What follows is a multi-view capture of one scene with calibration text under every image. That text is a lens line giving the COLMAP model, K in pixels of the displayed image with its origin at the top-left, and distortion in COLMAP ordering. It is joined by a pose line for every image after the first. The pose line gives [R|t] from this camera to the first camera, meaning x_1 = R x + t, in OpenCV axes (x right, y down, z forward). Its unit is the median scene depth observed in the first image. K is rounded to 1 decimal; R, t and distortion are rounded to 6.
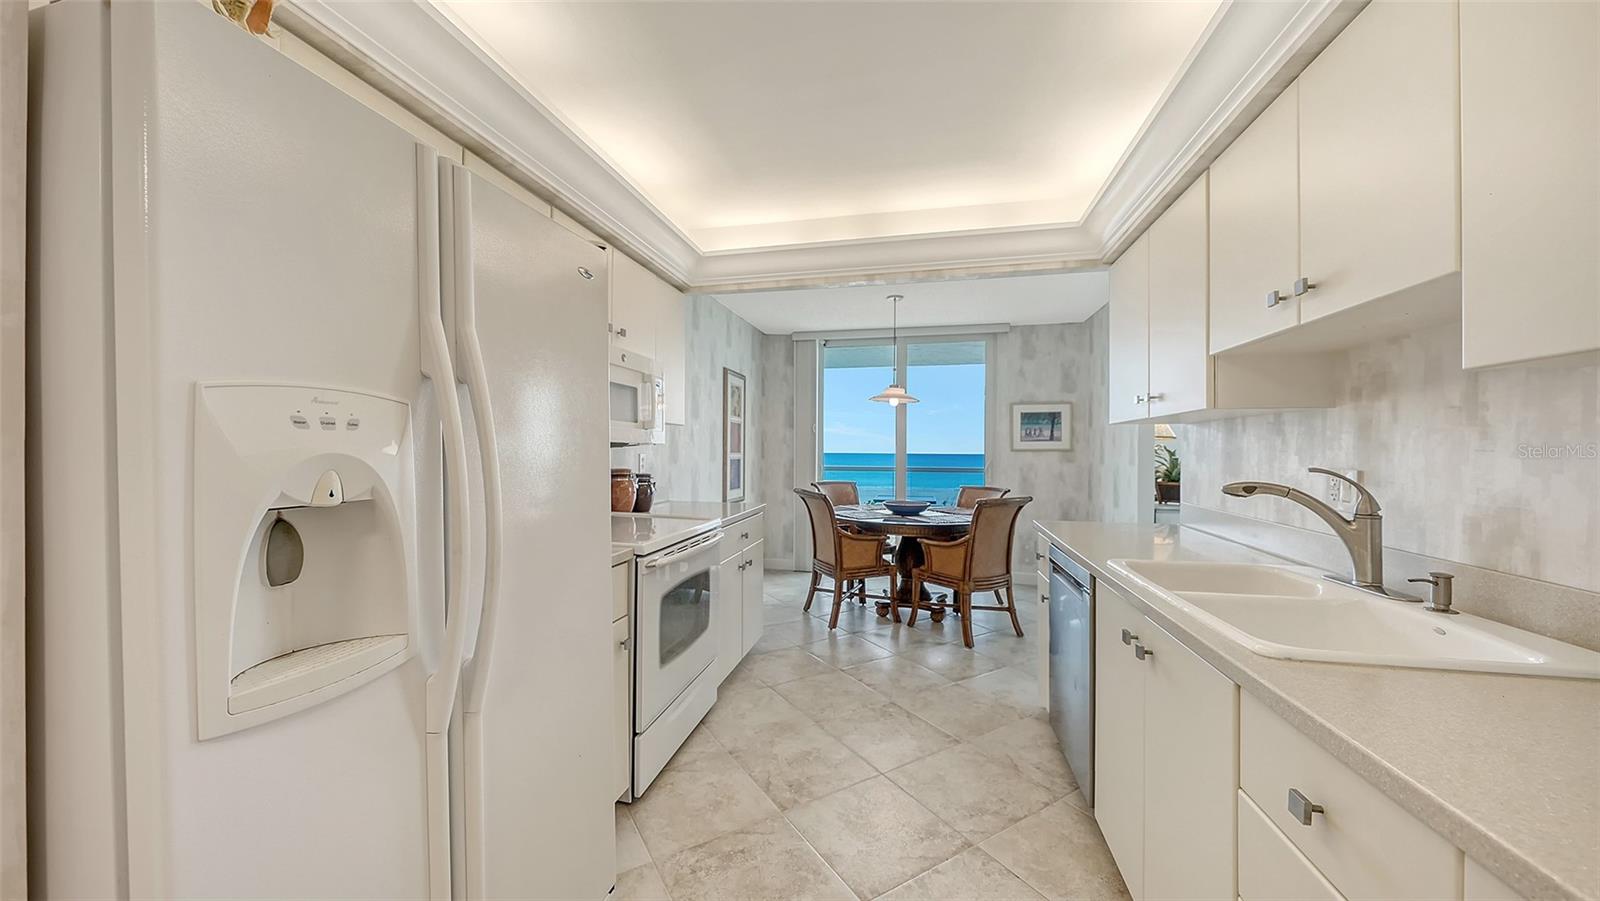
lens RADIAL K [[560.8, 0, 800.0], [0, 560.8, 450.5], [0, 0, 1]] dist [0.000276, -0.000111]
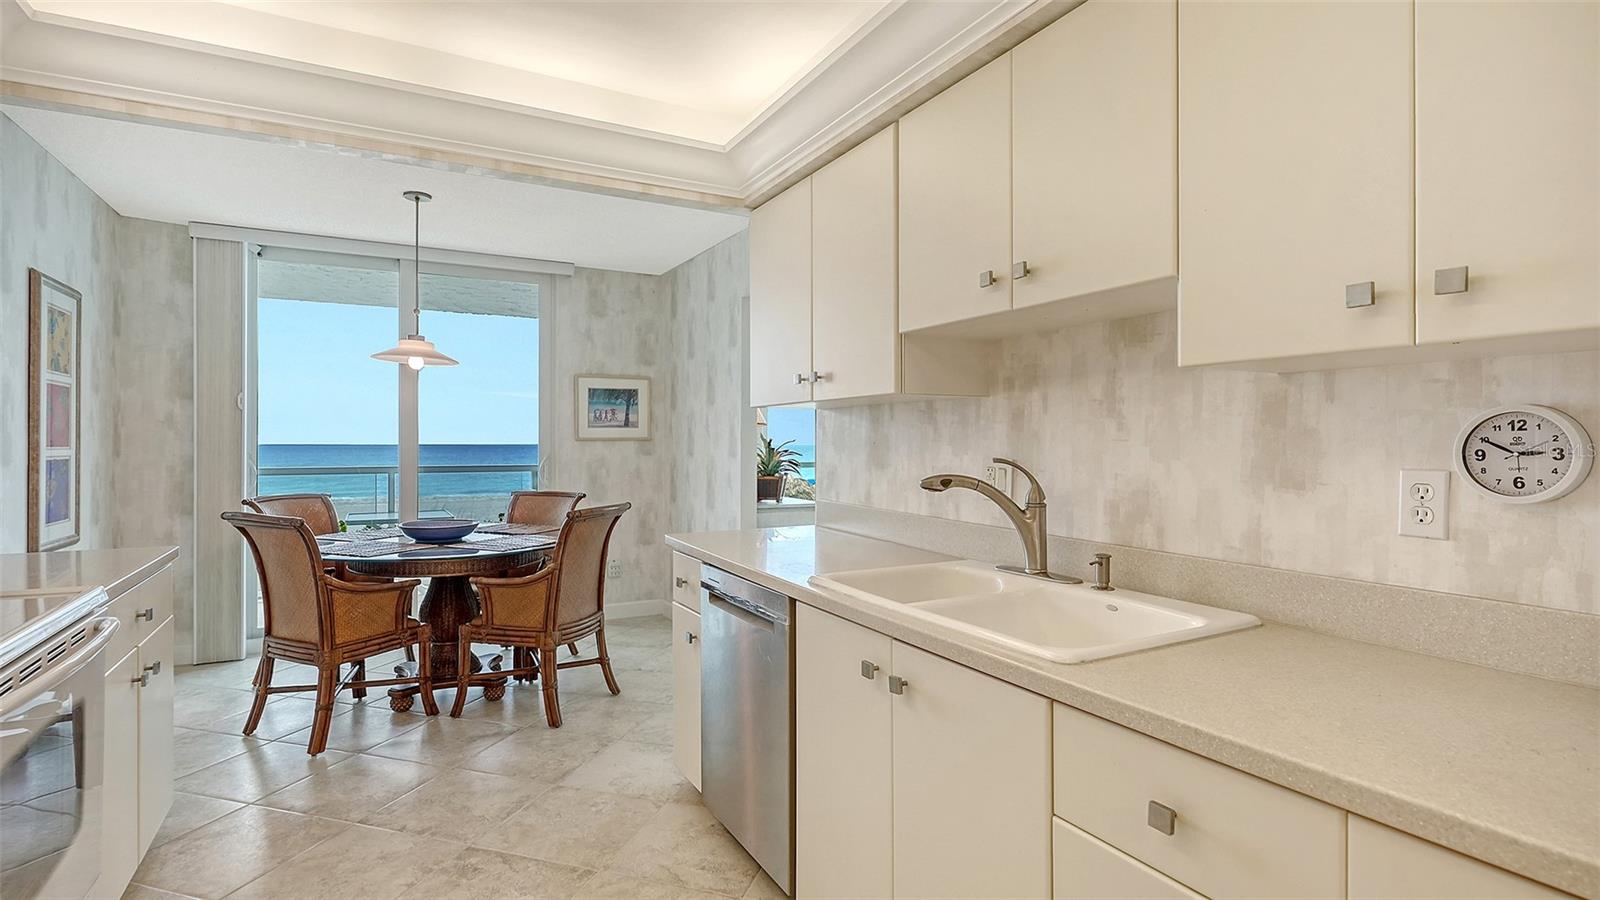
lens RADIAL K [[771.1, 0, 806.0], [0, 771.1, 440.6], [0, 0, 1]] dist [0.002063, 0.000235]
pose [[0.753426, -0.004143, 0.657520, -0.080024], [0.002996, 0.999991, 0.002868, -0.001677], [-0.657526, -0.000191, 0.753432, 0.078345]]
